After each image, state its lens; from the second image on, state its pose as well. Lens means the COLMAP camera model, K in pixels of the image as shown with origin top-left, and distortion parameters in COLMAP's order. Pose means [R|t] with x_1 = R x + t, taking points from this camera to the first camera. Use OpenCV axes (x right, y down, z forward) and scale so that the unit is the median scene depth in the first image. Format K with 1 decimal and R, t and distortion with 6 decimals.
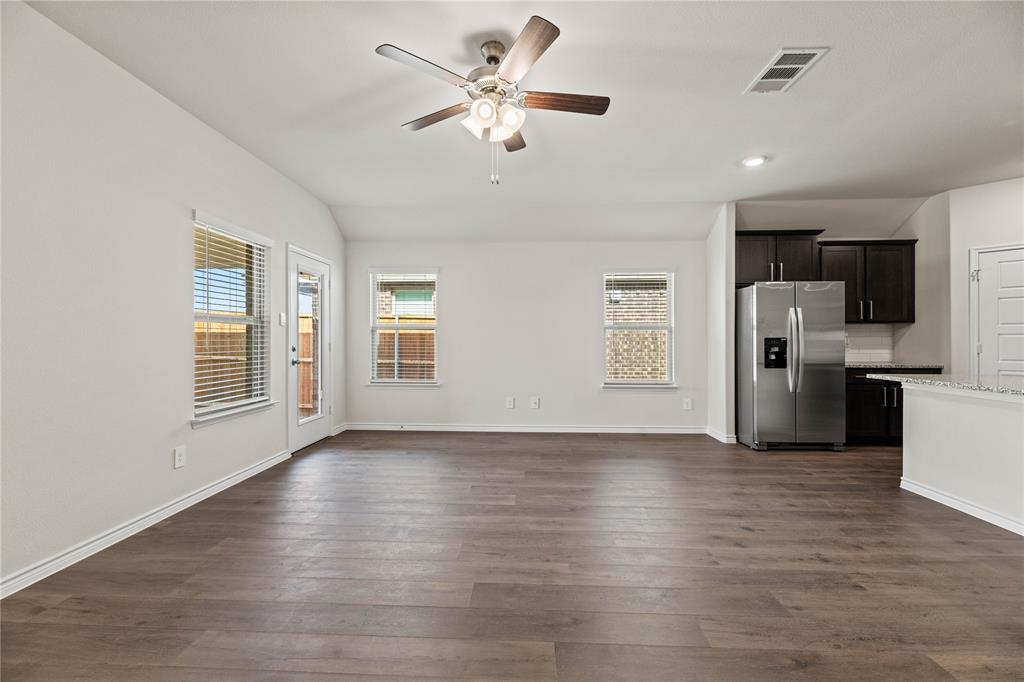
lens RADIAL K [[416.7, 0, 512.0], [0, 416.7, 341.0], [0, 0, 1]] dist [0.000902, -0.000104]
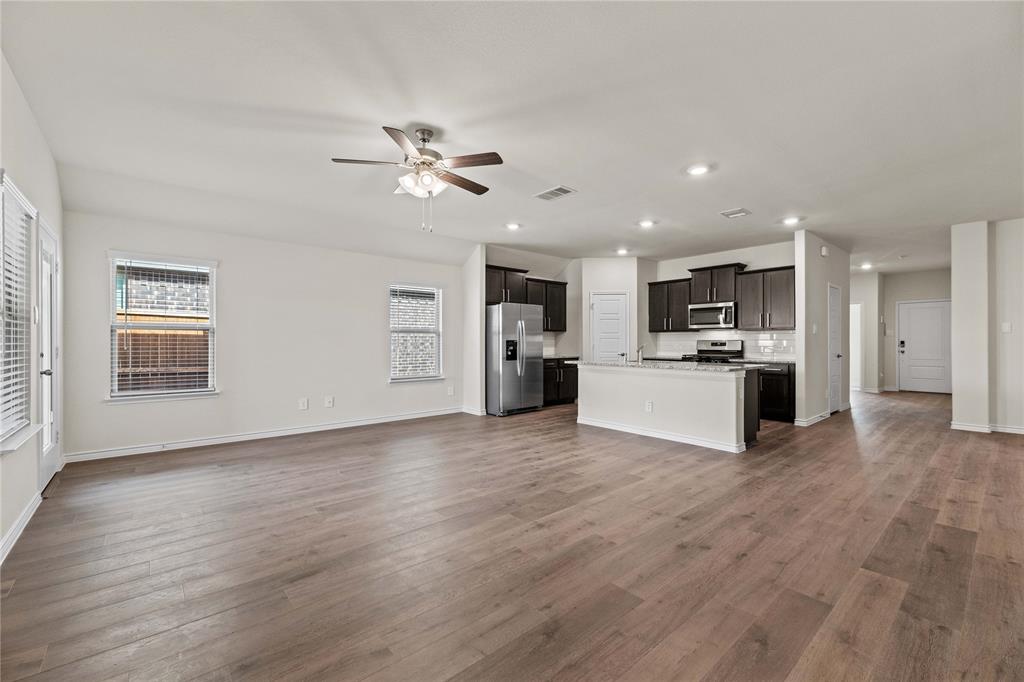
lens RADIAL K [[422.6, 0, 511.2], [0, 422.6, 343.5], [0, 0, 1]] dist [0.002495, 0.000173]
pose [[0.729987, -0.004063, 0.683449, -0.409796], [0.002233, 0.999991, 0.003560, -0.001742], [-0.683458, -0.001073, 0.729989, -0.114783]]
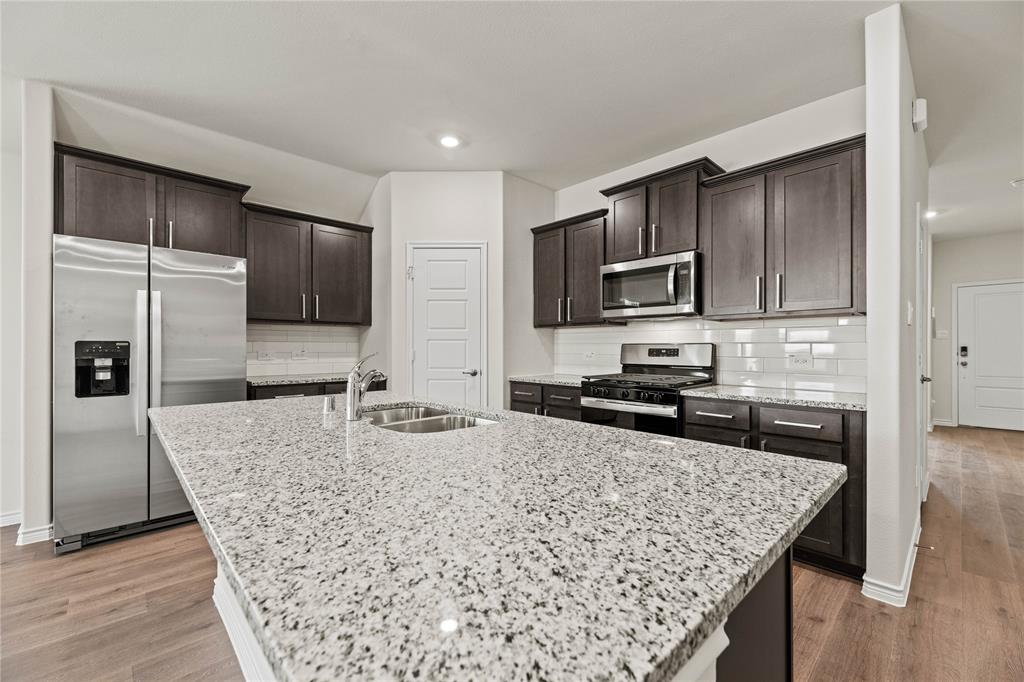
lens RADIAL K [[419.4, 0, 516.3], [0, 419.4, 345.6], [0, 0, 1]] dist [0.002721, 0.000165]
pose [[0.692427, 0.002672, 0.721483, 0.602275], [-0.000563, 0.999995, -0.003163, -0.000470], [-0.721488, 0.001784, 0.692425, 0.213846]]
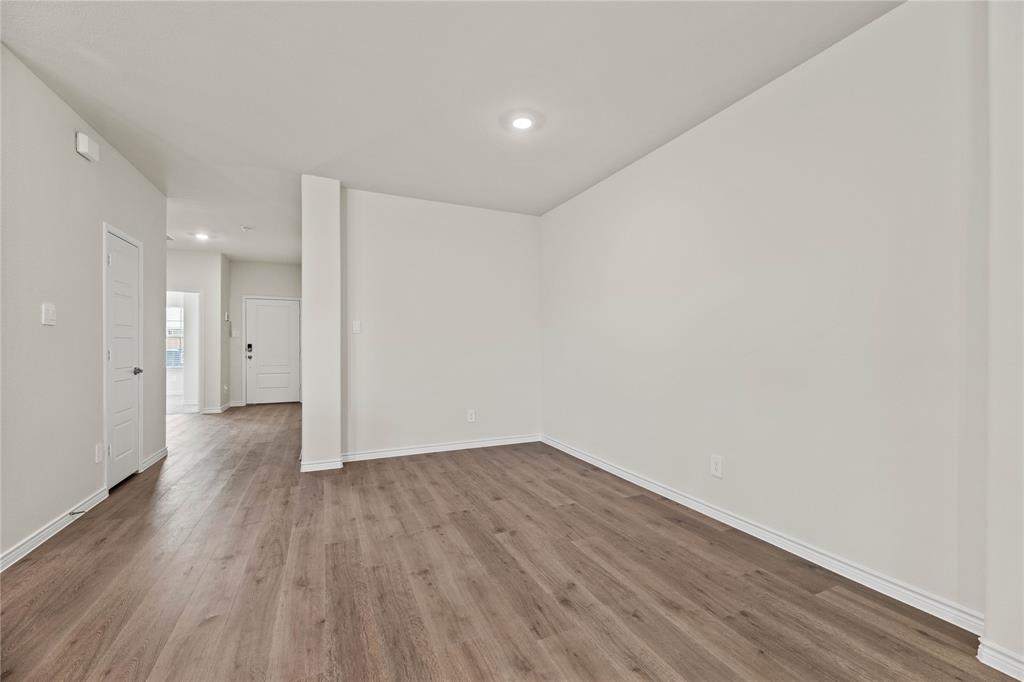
lens RADIAL K [[417.3, 0, 512.0], [0, 417.3, 341.0], [0, 0, 1]] dist [0.019259, -0.000035]
pose [[-0.454359, 0.008645, 0.890777, 0.478655], [0.001407, 0.999959, -0.008987, 0.001959], [-0.890818, -0.002830, -0.454352, -0.079789]]
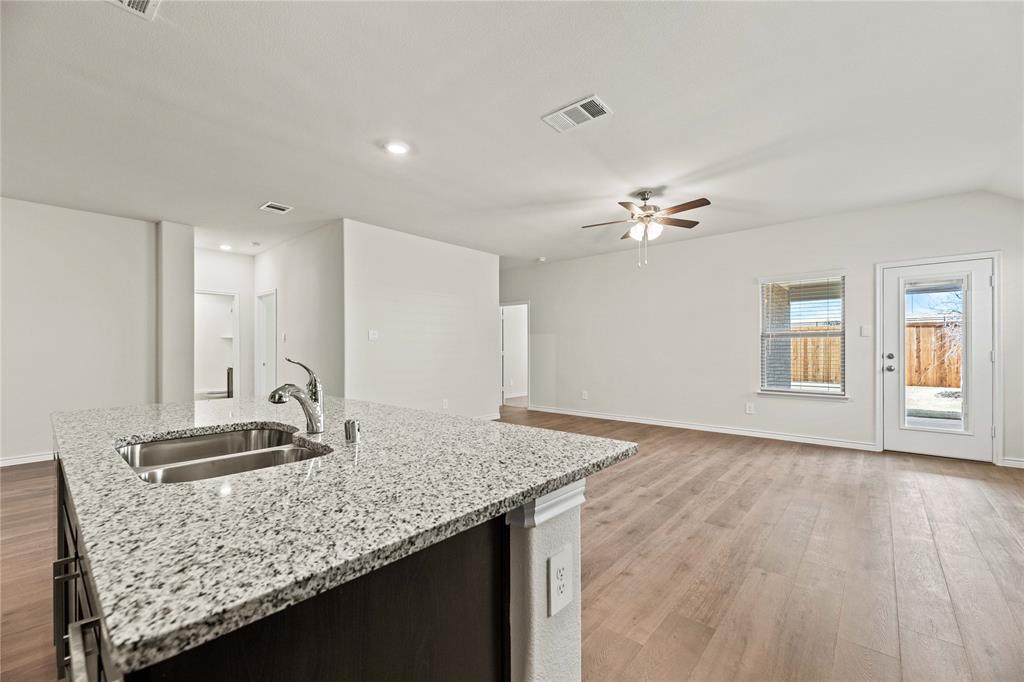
lens RADIAL K [[419.4, 0, 516.3], [0, 419.4, 345.6], [0, 0, 1]] dist [0.002721, 0.000165]
pose [[-0.614564, -0.006813, -0.788838, 0.918390], [0.000834, 0.999957, -0.009286, -0.000014], [0.788867, -0.006365, -0.614531, 0.870979]]
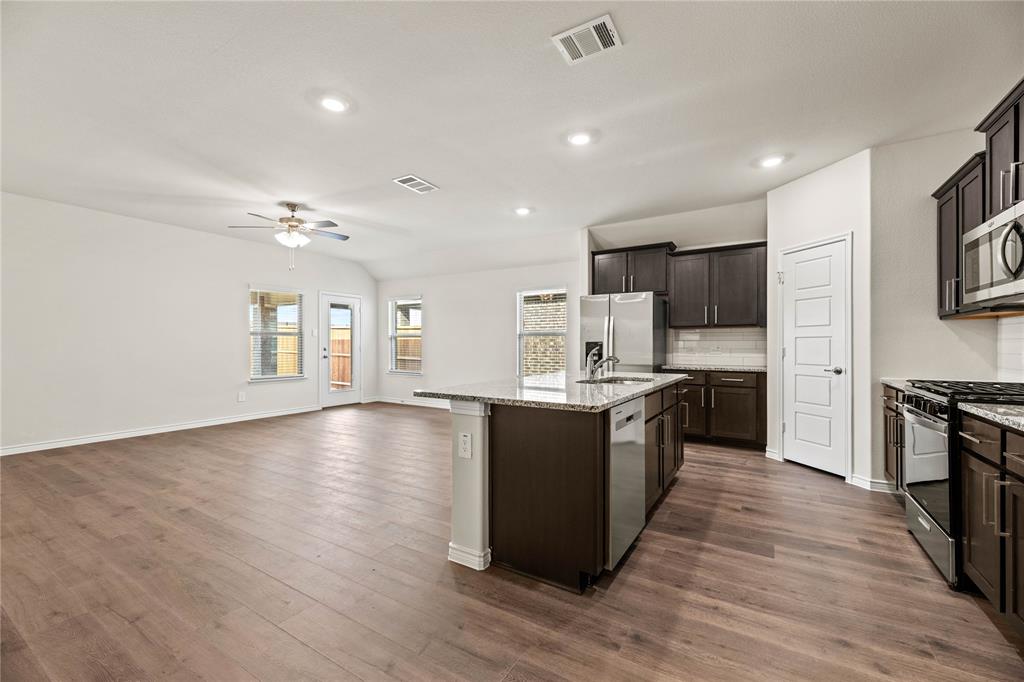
lens RADIAL K [[419.4, 0, 516.3], [0, 419.4, 345.6], [0, 0, 1]] dist [0.002721, 0.000165]
pose [[0.875686, 0.000735, -0.482881, 1.005375], [-0.000044, 0.999999, 0.001442, 0.001312], [0.482881, -0.001241, 0.875685, -0.158273]]
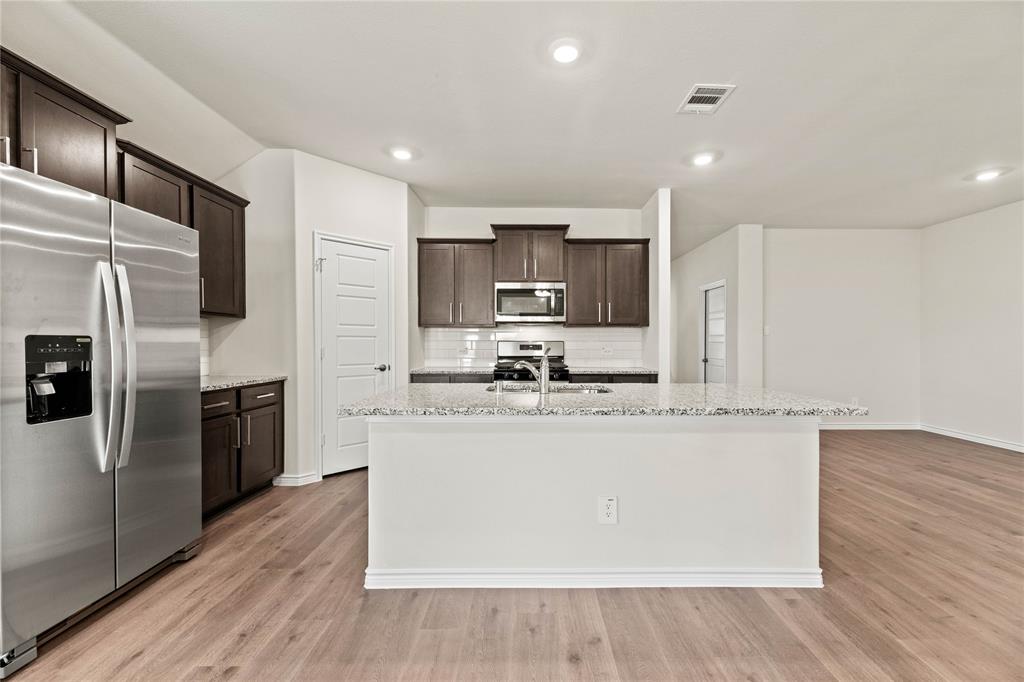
lens RADIAL K [[421.7, 0, 530.9], [0, 421.7, 346.4], [0, 0, 1]] dist [0.000089, -0.000317]
pose [[-0.055543, -0.007437, 0.998429, 0.238773], [0.000074, 0.999972, 0.007453, -0.001053], [-0.998456, 0.000488, -0.055541, 0.602438]]
